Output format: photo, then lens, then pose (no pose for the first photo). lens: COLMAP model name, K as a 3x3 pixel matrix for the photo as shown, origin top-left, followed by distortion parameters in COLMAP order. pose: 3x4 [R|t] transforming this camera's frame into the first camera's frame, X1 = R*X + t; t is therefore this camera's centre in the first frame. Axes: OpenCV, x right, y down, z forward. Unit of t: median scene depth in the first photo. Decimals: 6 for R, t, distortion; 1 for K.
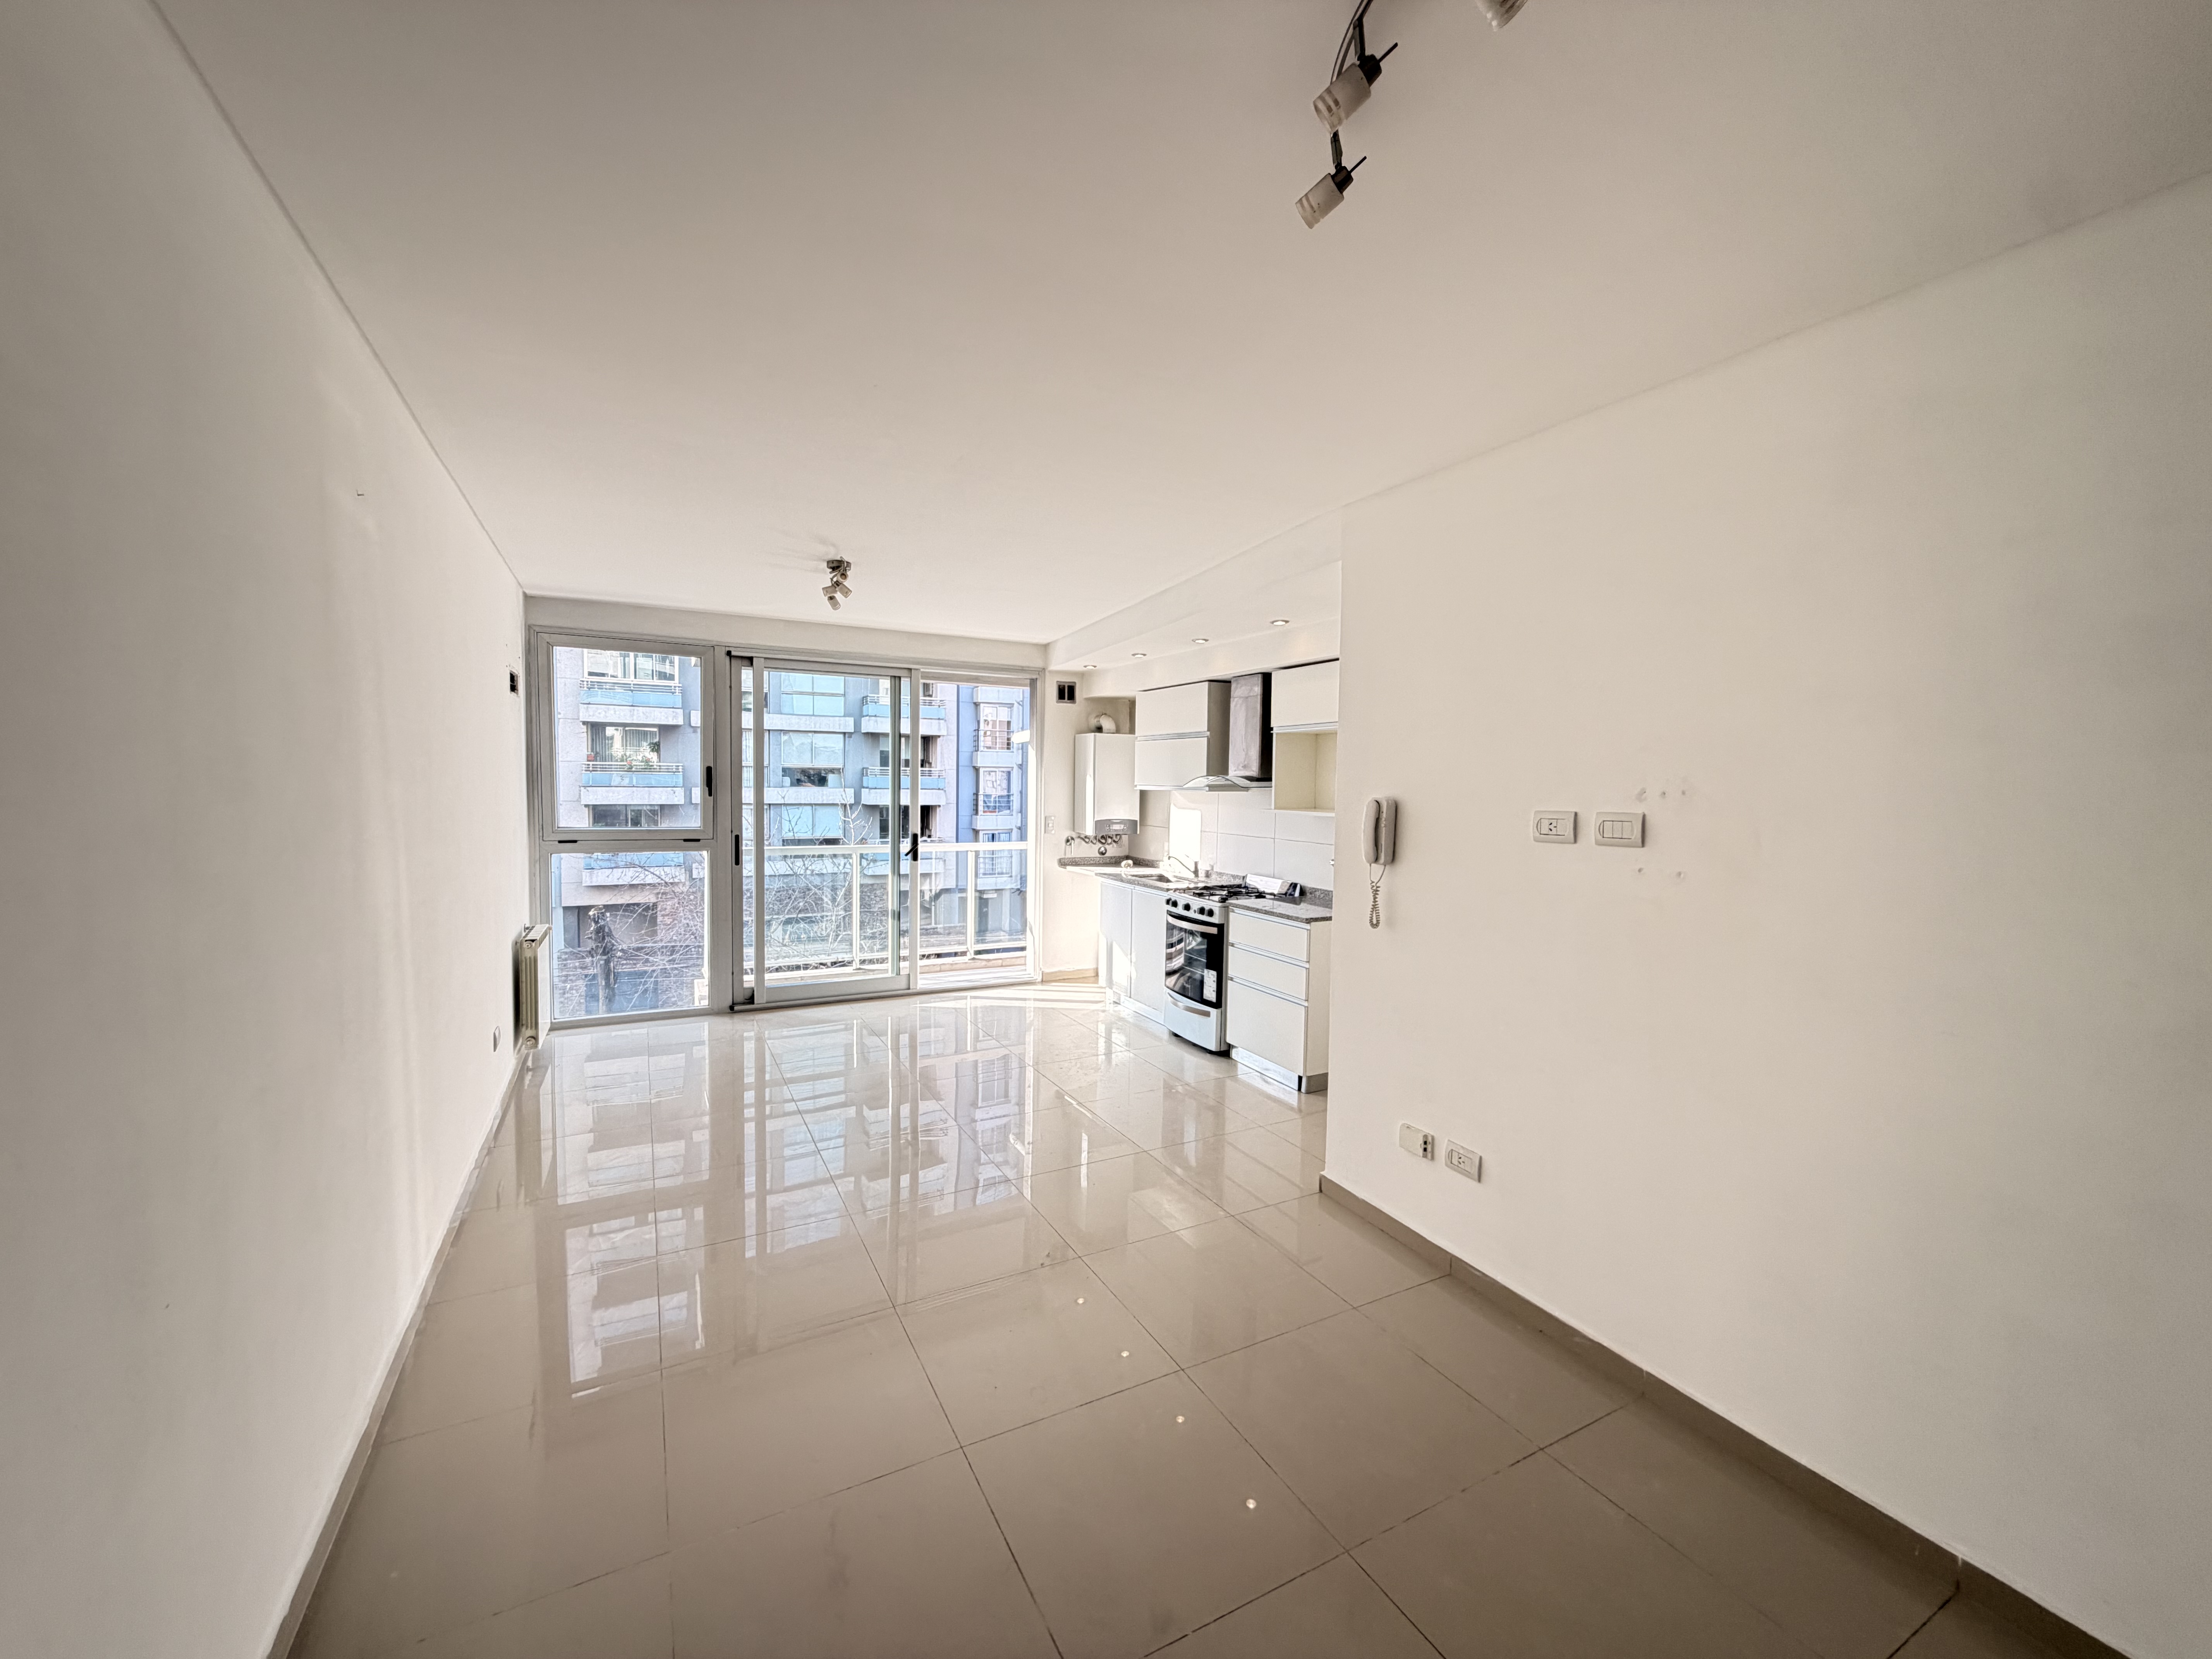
lens RADIAL K [[875.8, 0, 1100.9], [0, 875.8, 828.1], [0, 0, 1]] dist [0.001392, 0.000020]
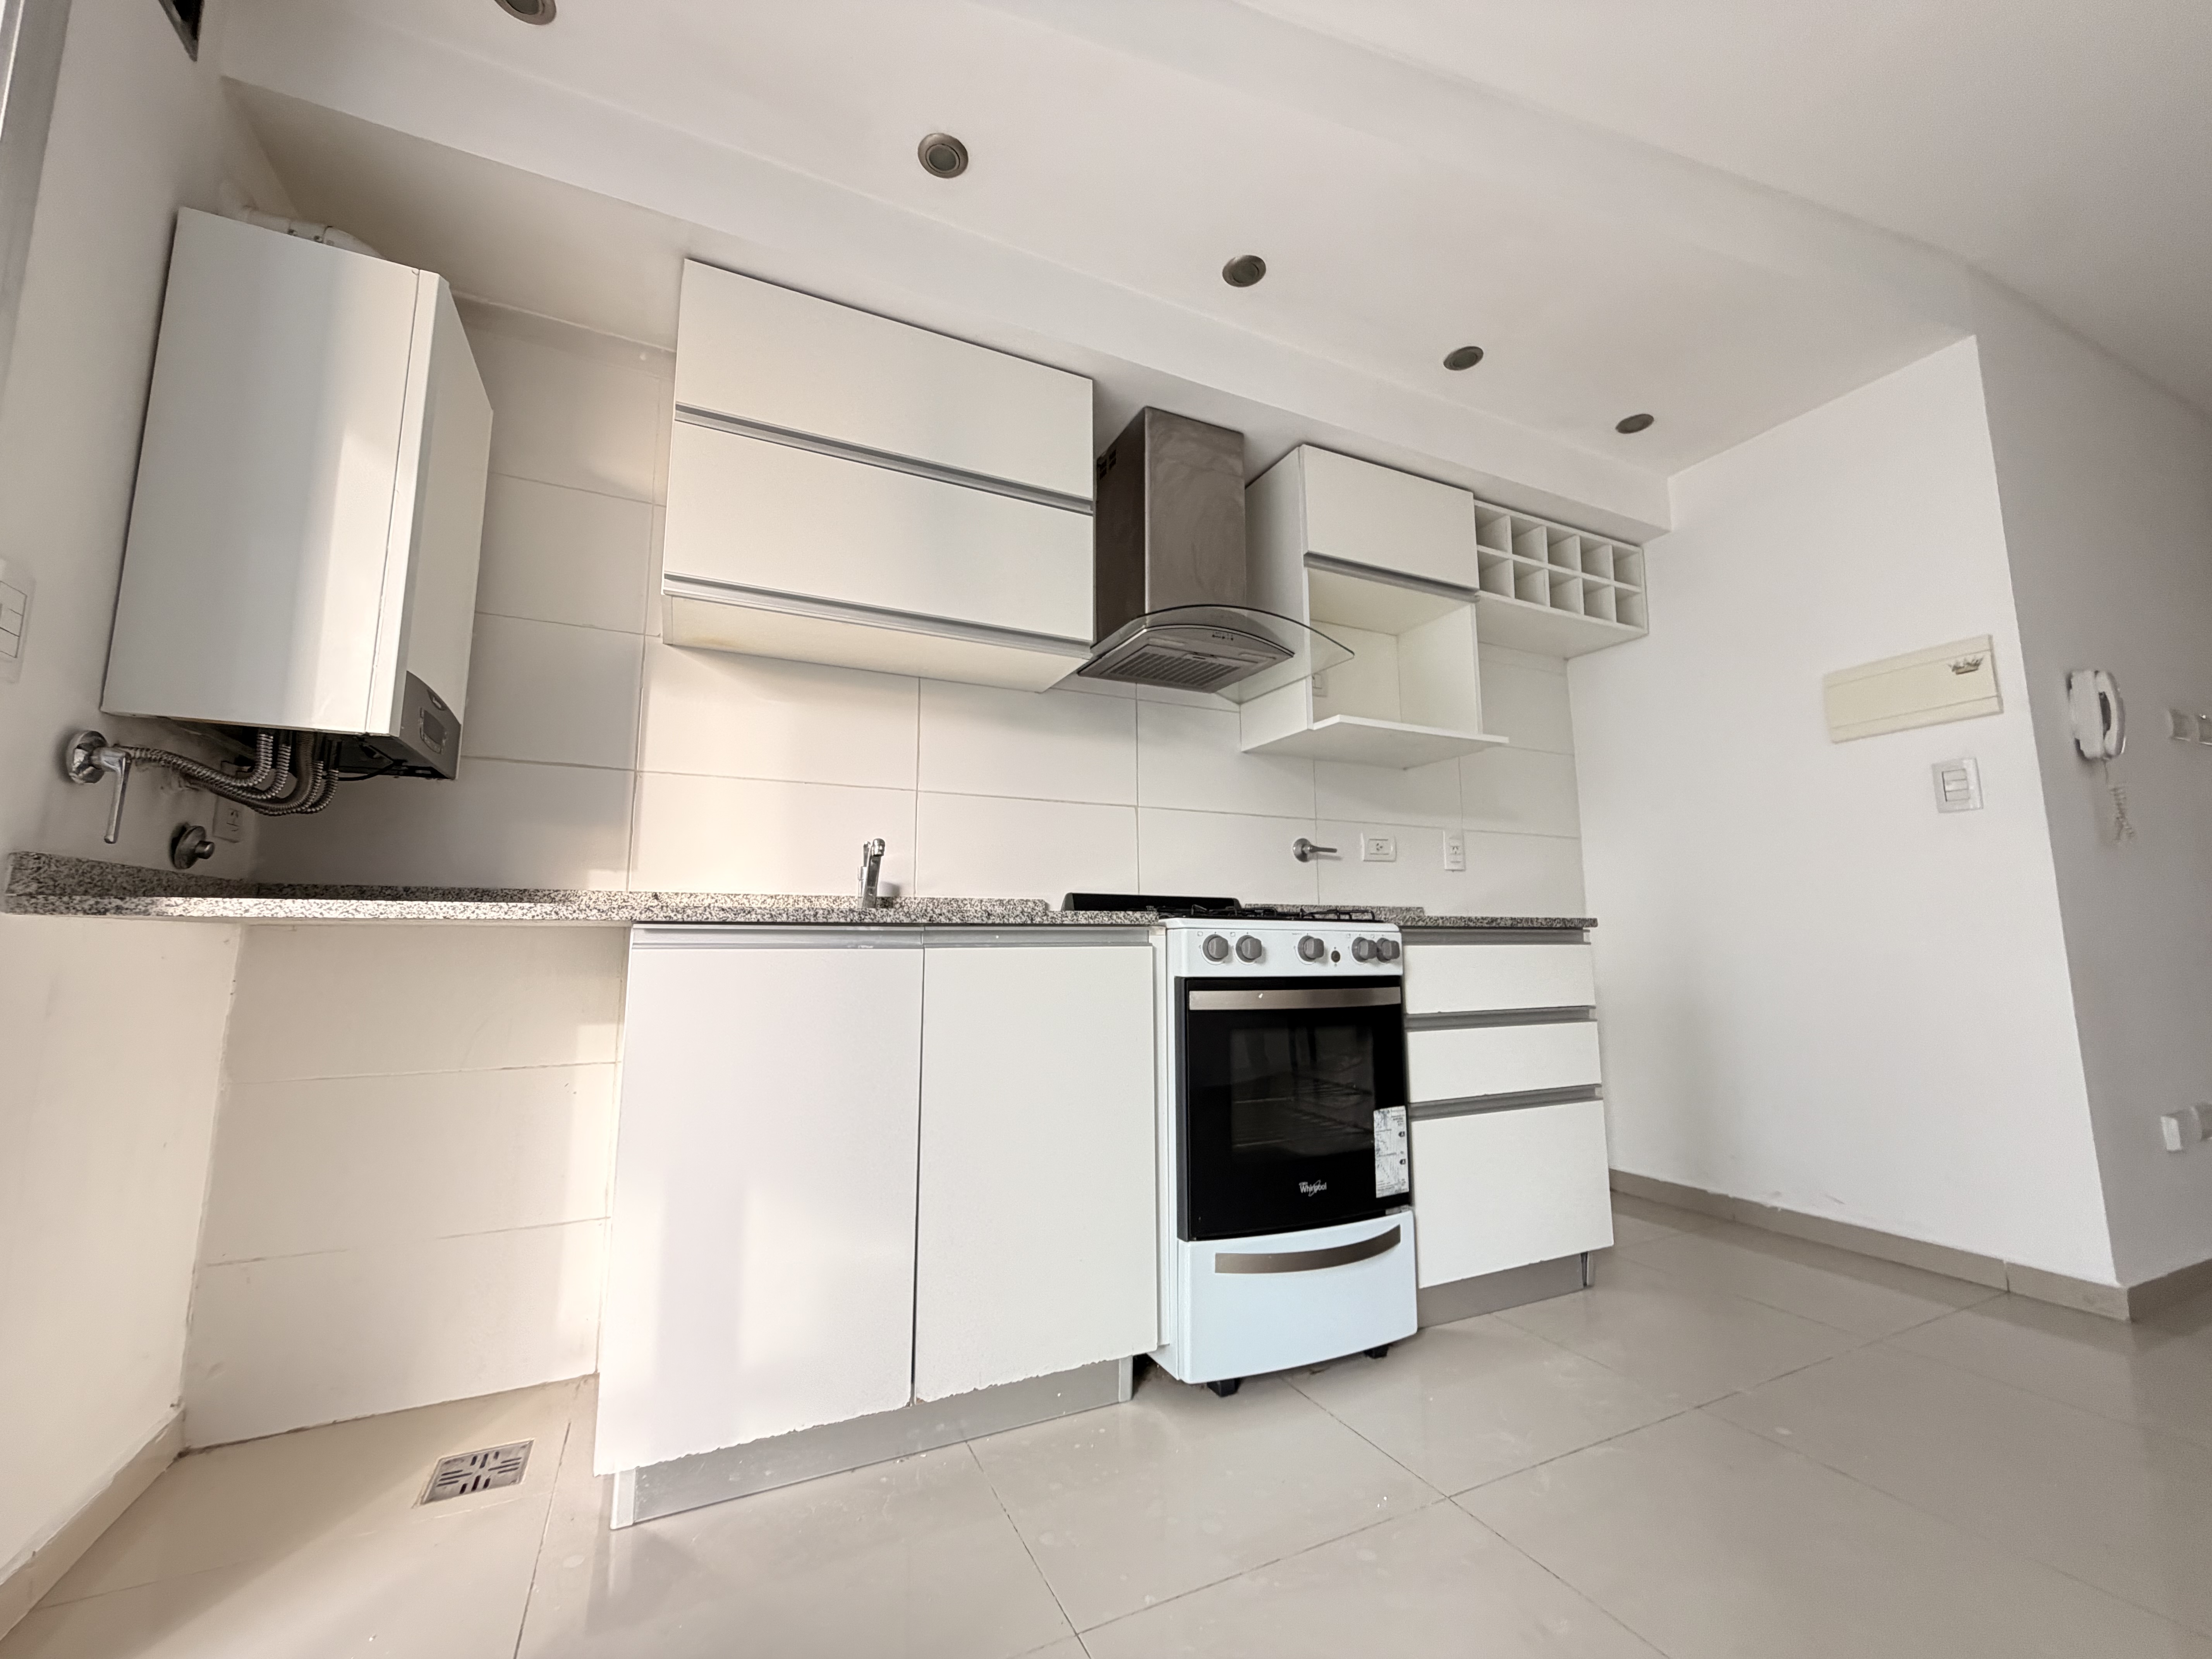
lens RADIAL K [[875.8, 0, 1100.9], [0, 875.8, 828.1], [0, 0, 1]] dist [0.001392, 0.000020]
pose [[0.039221, 0.120760, 0.991907, -0.197480], [0.060451, 0.990565, -0.122987, 0.063217], [-0.997400, 0.064785, 0.031551, 0.835993]]
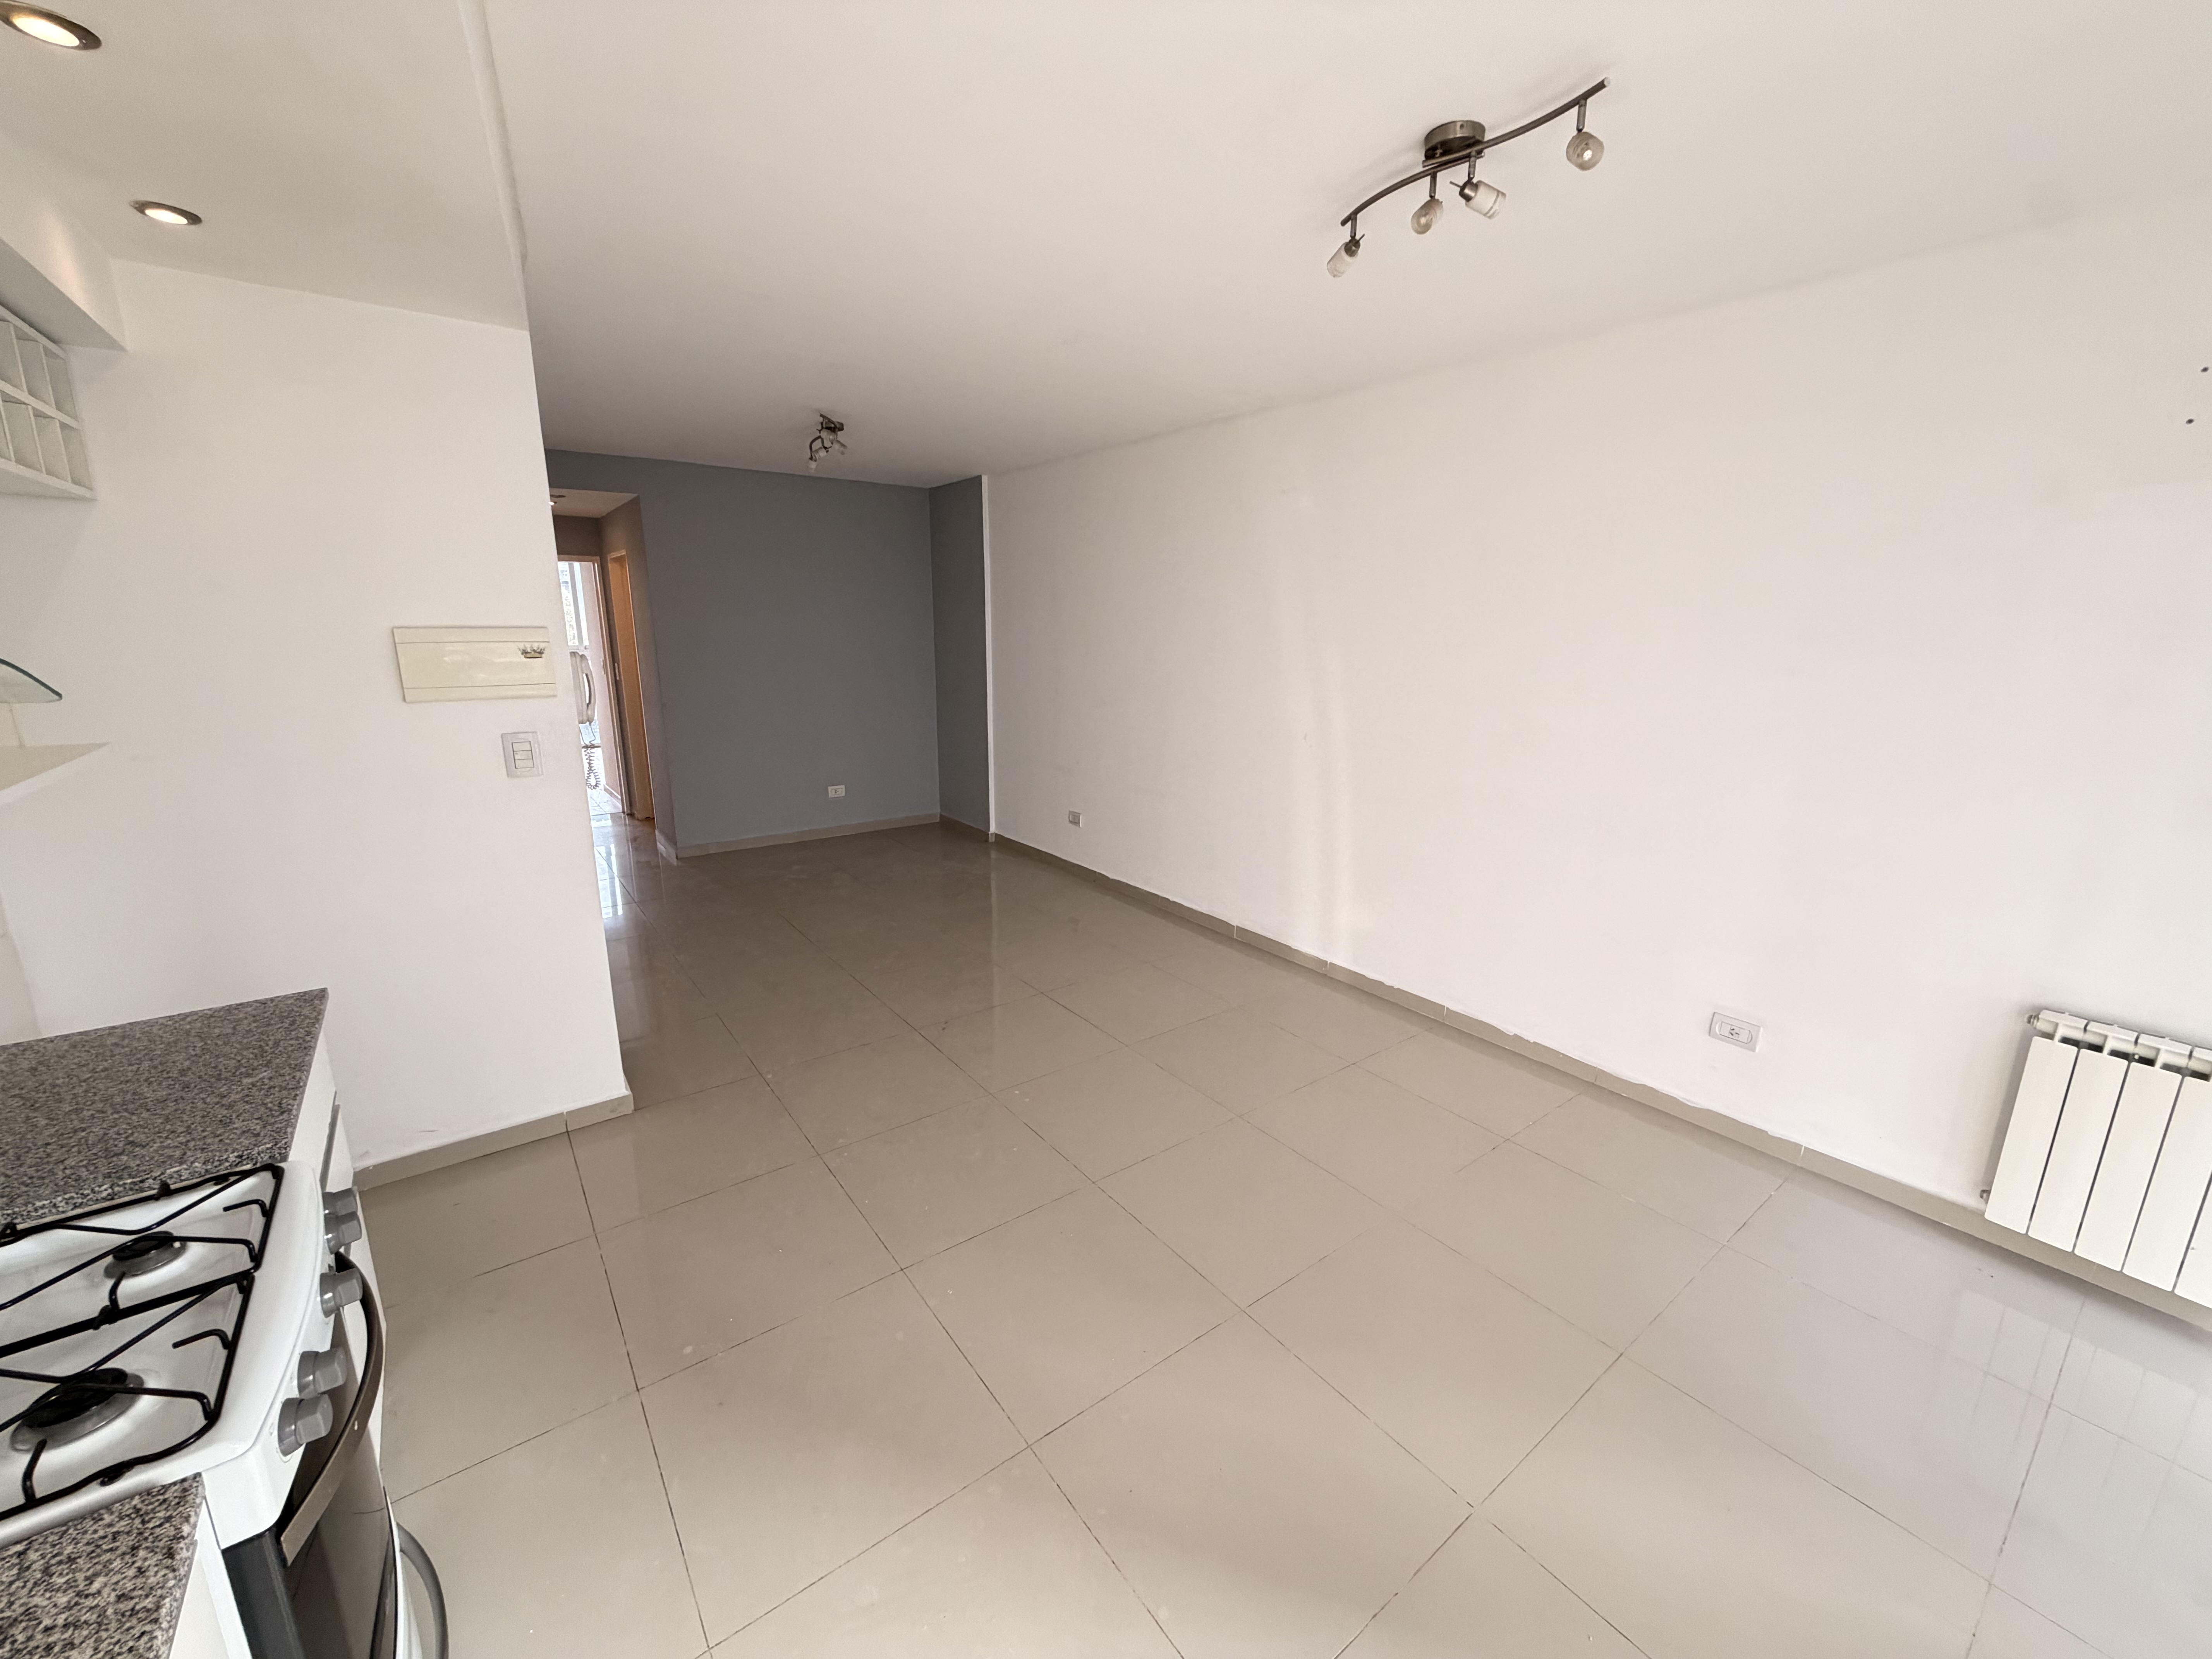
lens RADIAL K [[875.8, 0, 1100.9], [0, 875.8, 828.1], [0, 0, 1]] dist [0.001392, 0.000020]
pose [[-0.987051, 0.013478, -0.159839, -0.040198], [-0.032816, 0.958421, 0.283466, -0.063191], [0.157013, 0.285041, -0.945568, 0.934487]]
